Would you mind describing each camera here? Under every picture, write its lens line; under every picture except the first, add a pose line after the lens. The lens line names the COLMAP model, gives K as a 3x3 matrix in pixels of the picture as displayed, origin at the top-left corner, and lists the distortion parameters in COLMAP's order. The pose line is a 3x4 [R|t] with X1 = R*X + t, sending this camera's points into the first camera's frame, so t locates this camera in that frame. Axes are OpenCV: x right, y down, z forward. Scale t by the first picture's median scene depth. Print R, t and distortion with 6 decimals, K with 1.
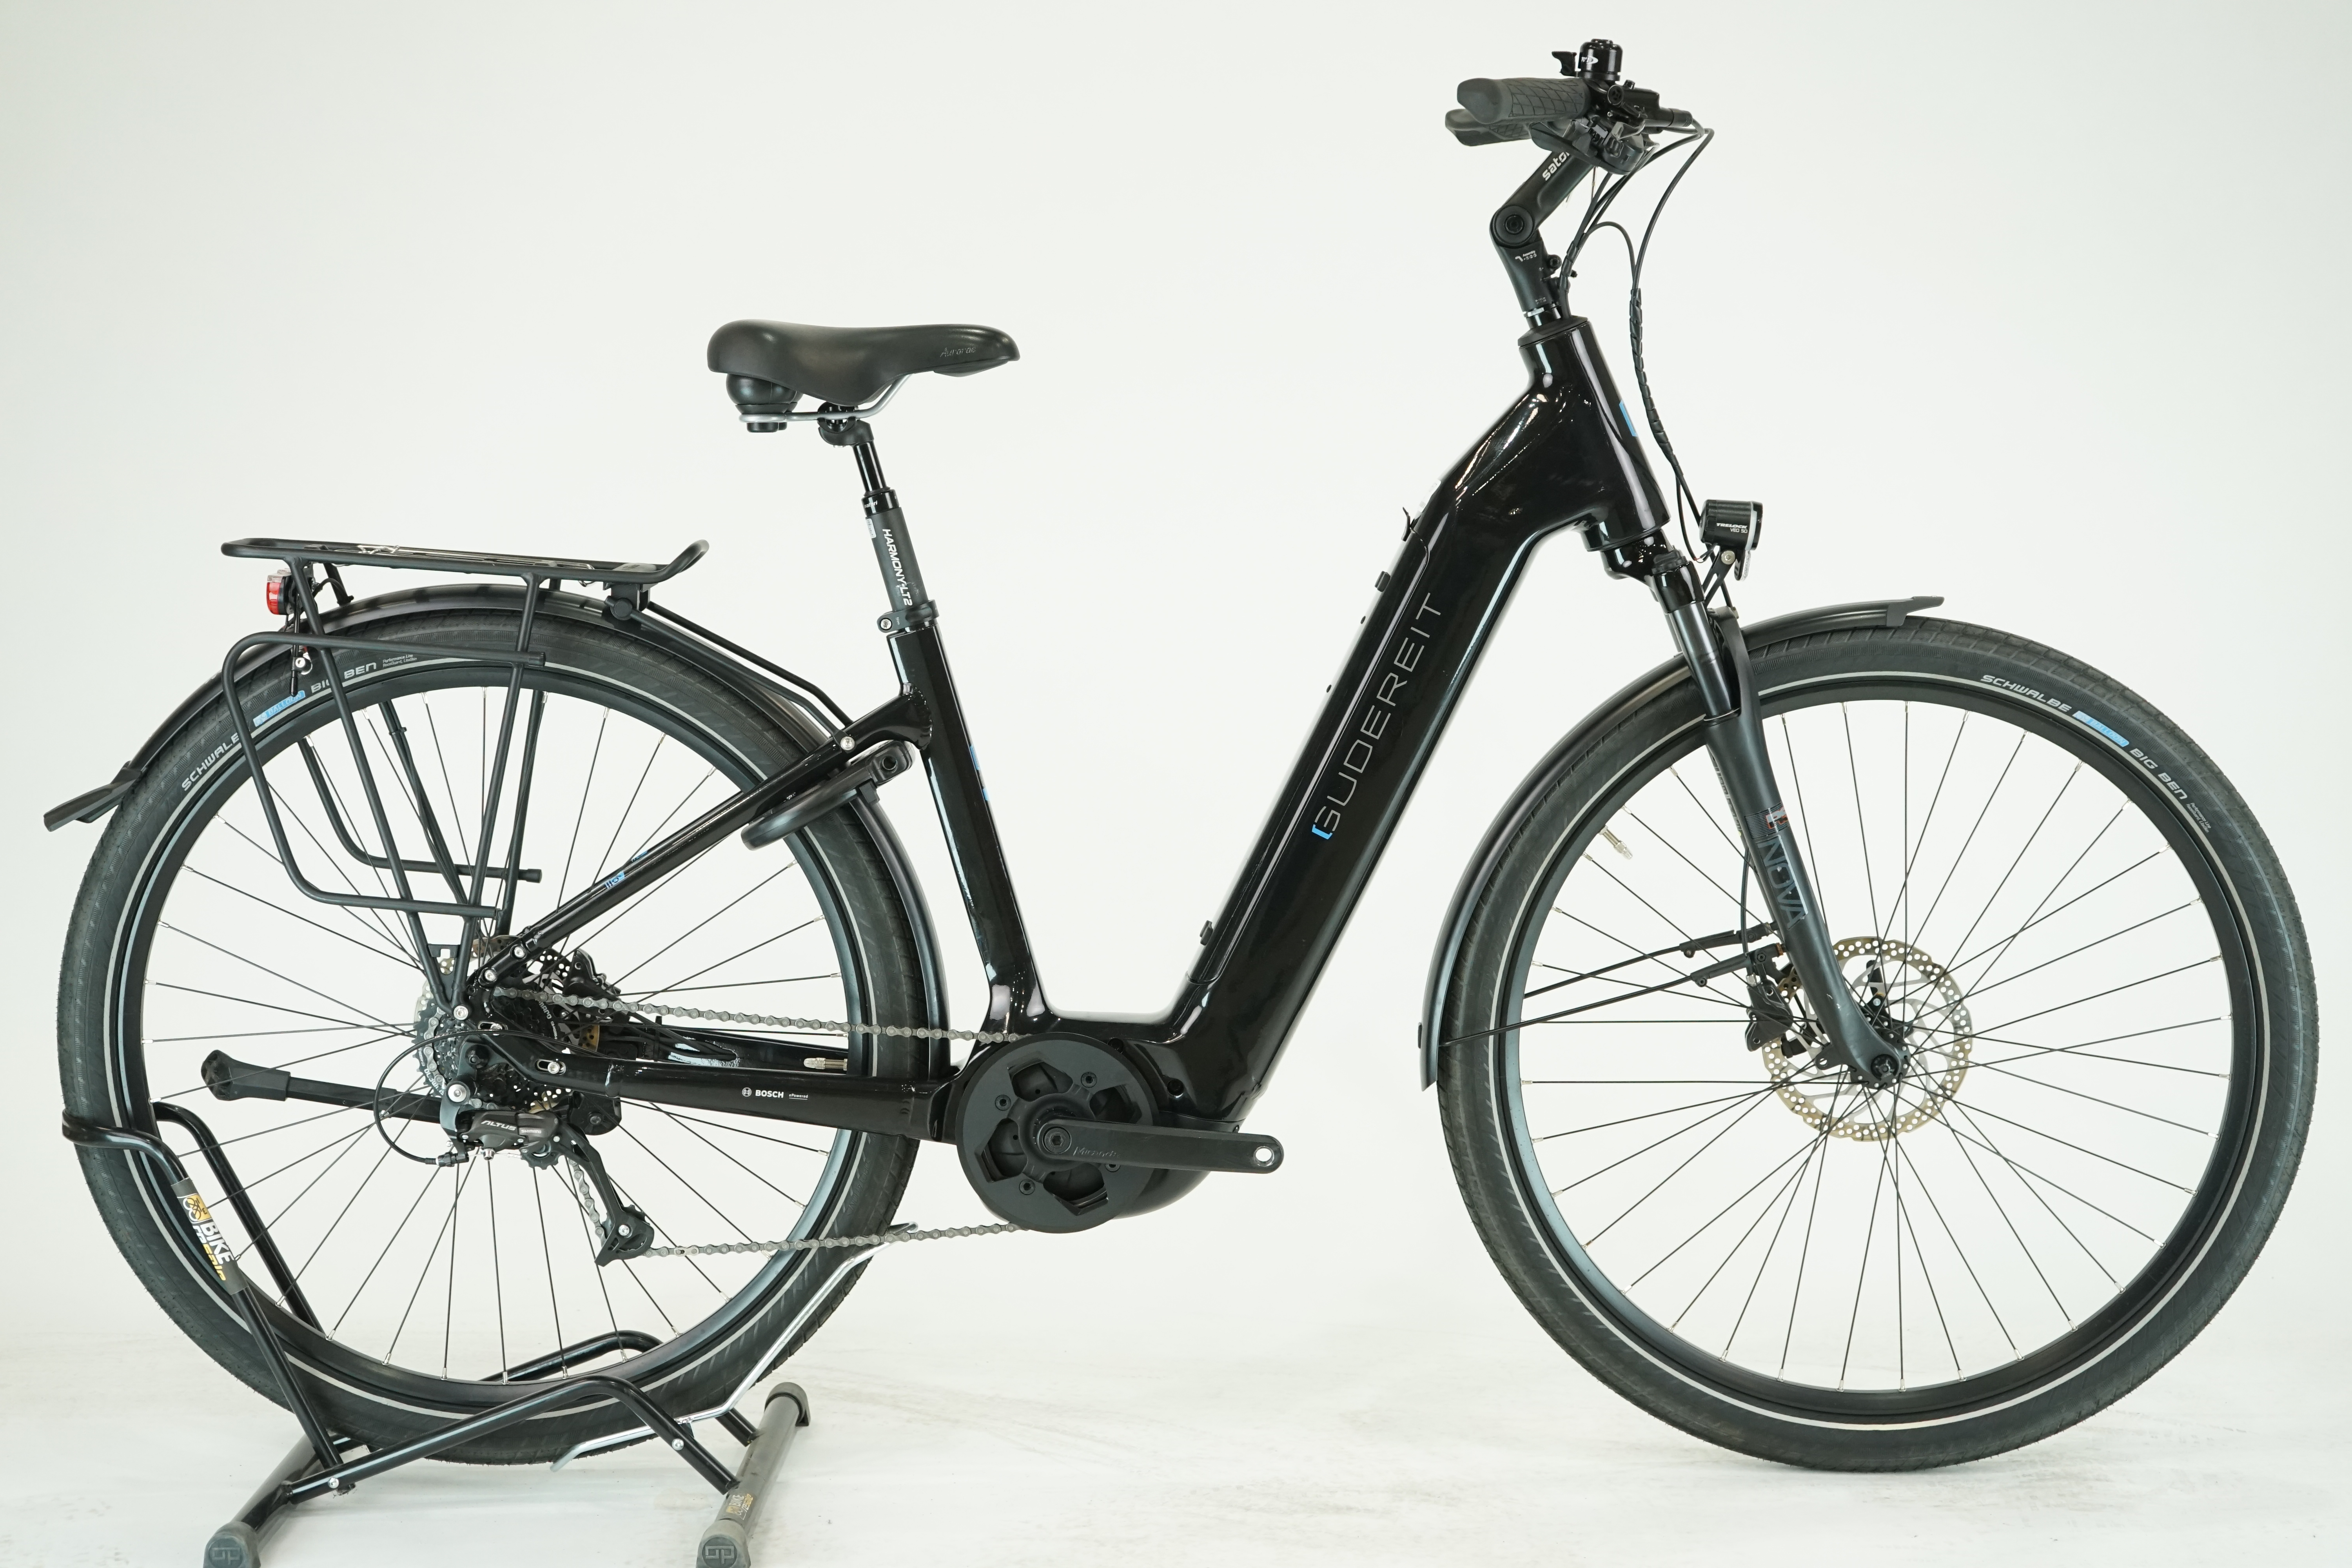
lens RADIAL K [[3595.4, 0, 1168.6], [0, 3595.4, 781.6], [0, 0, 1]] dist [0.018644, 0.000000]
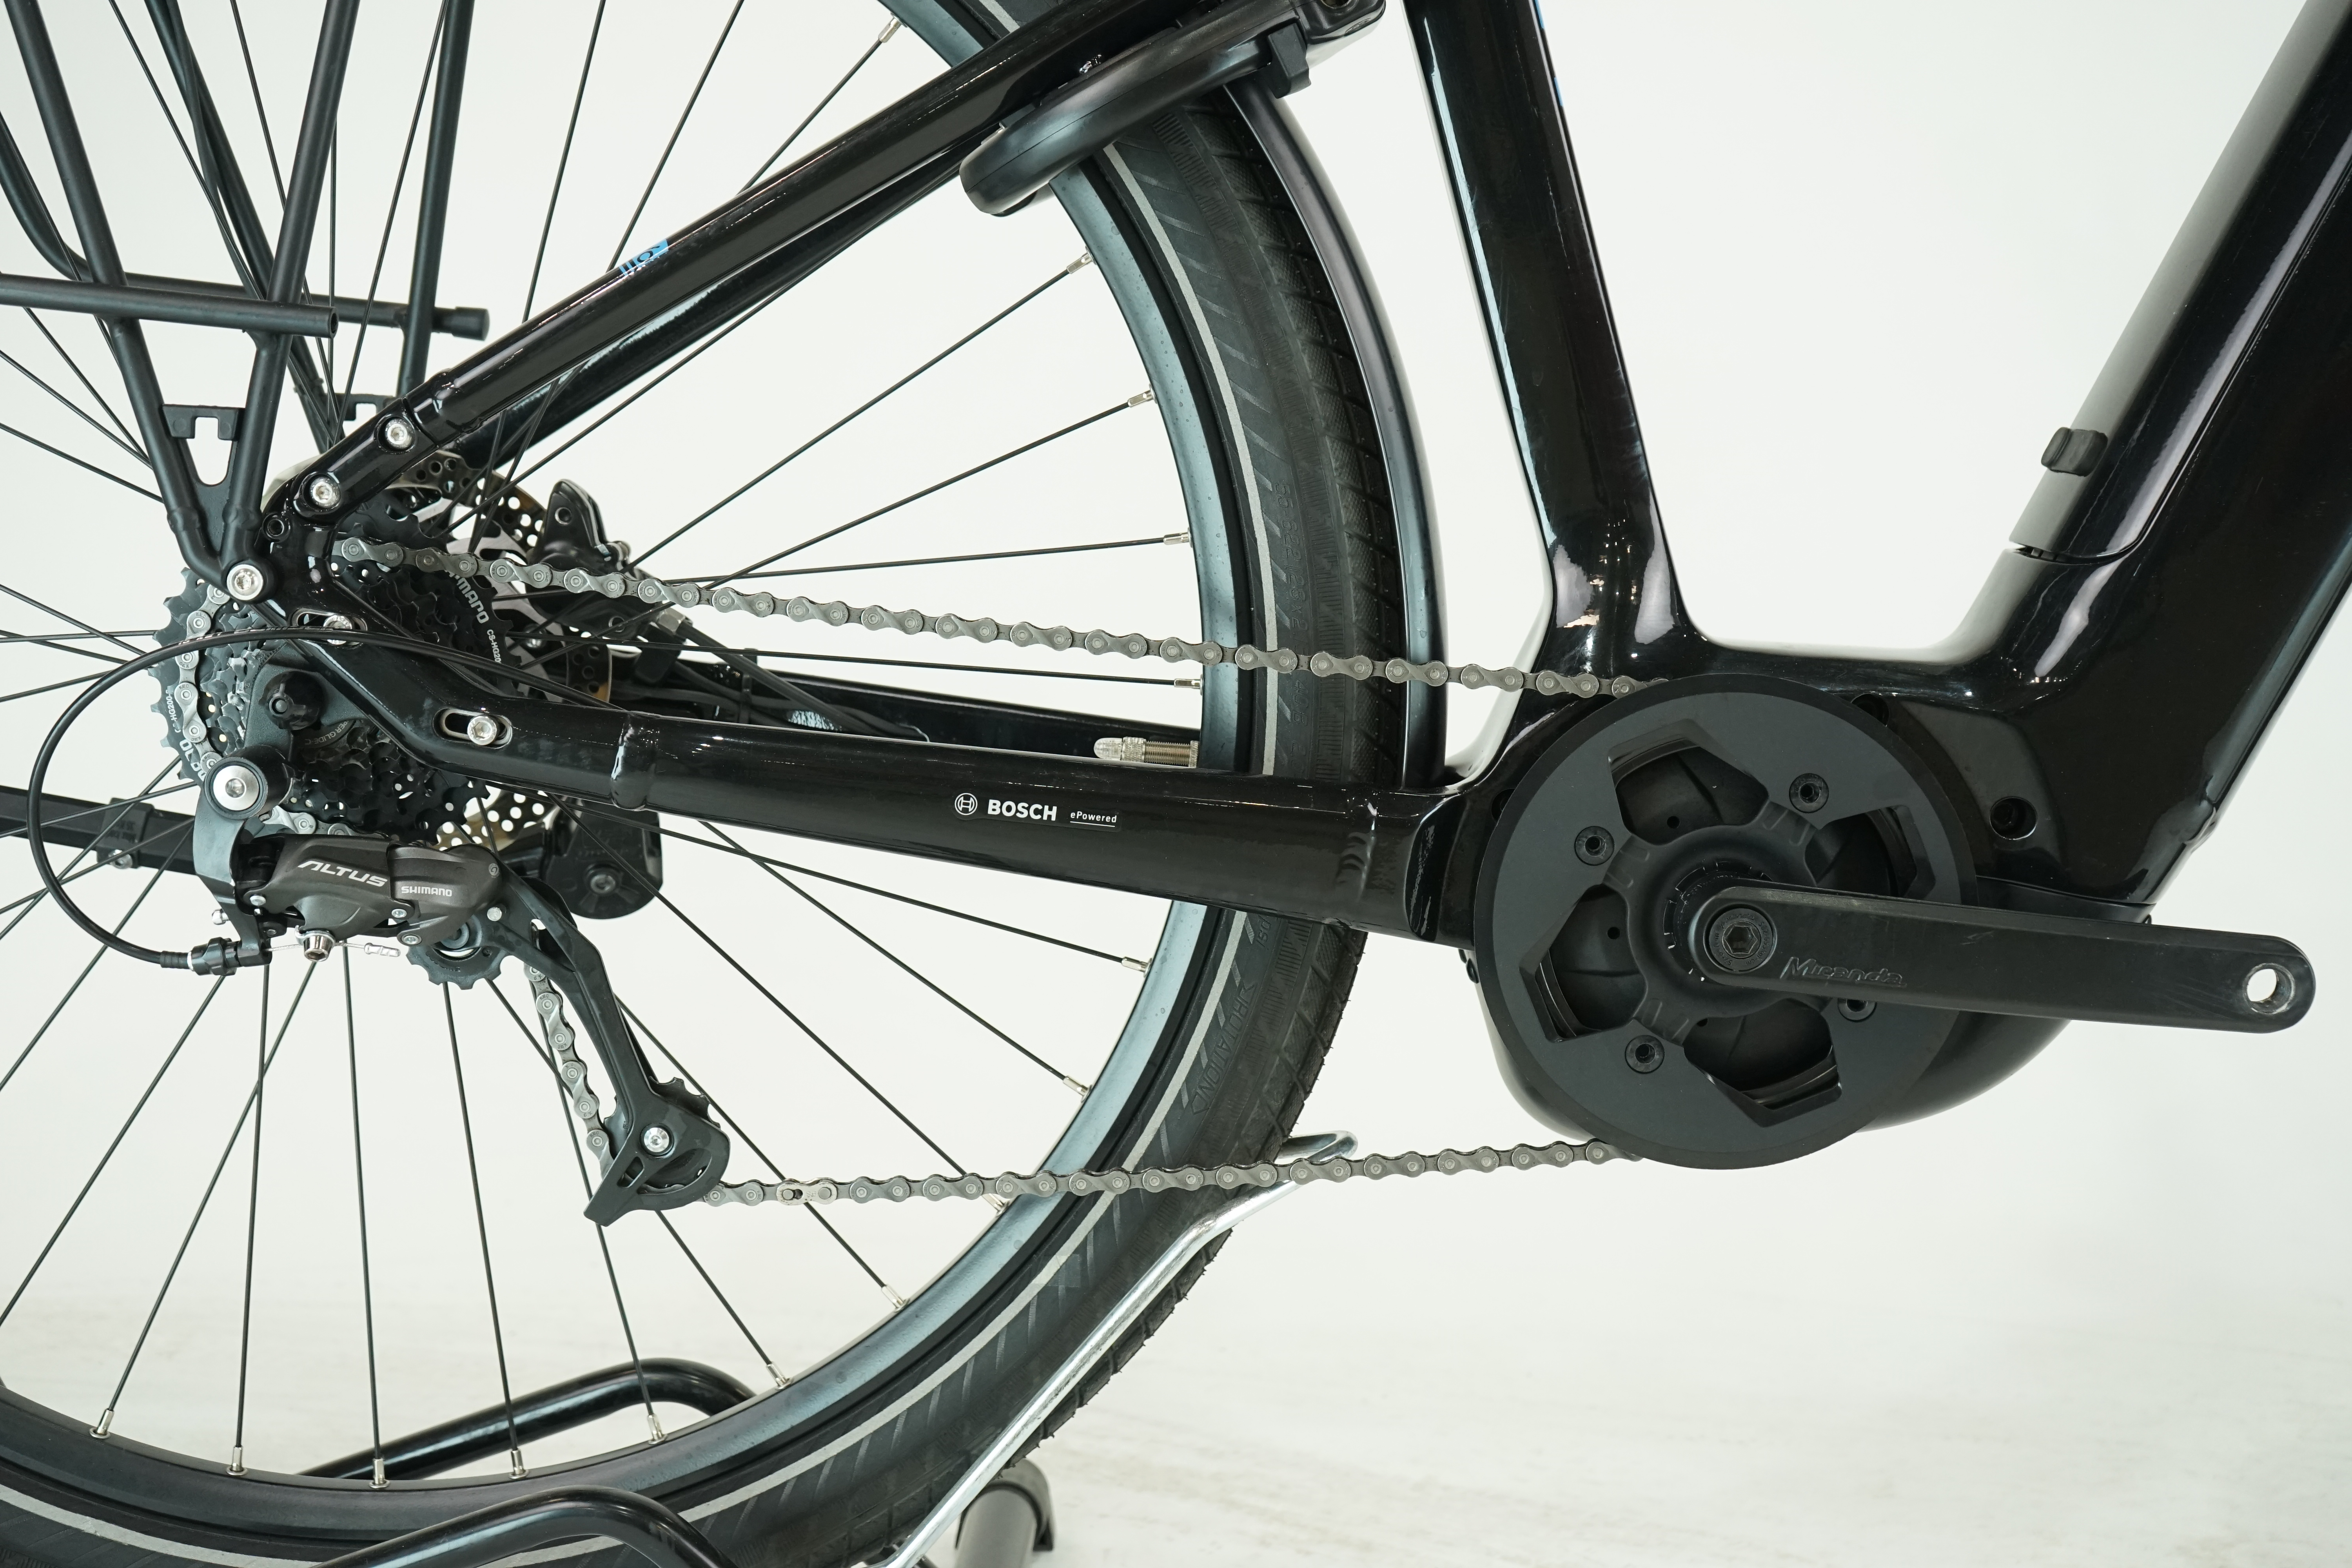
lens RADIAL K [[2988.5, 0, 1182.2], [0, 2988.5, 783.4], [0, 0, 1]] dist [-0.015993, 0.000000]
pose [[0.999810, 0.019448, 0.001093, -0.092310], [-0.019466, 0.999615, 0.019754, 0.075956], [-0.000708, -0.019772, 0.999804, 0.658602]]
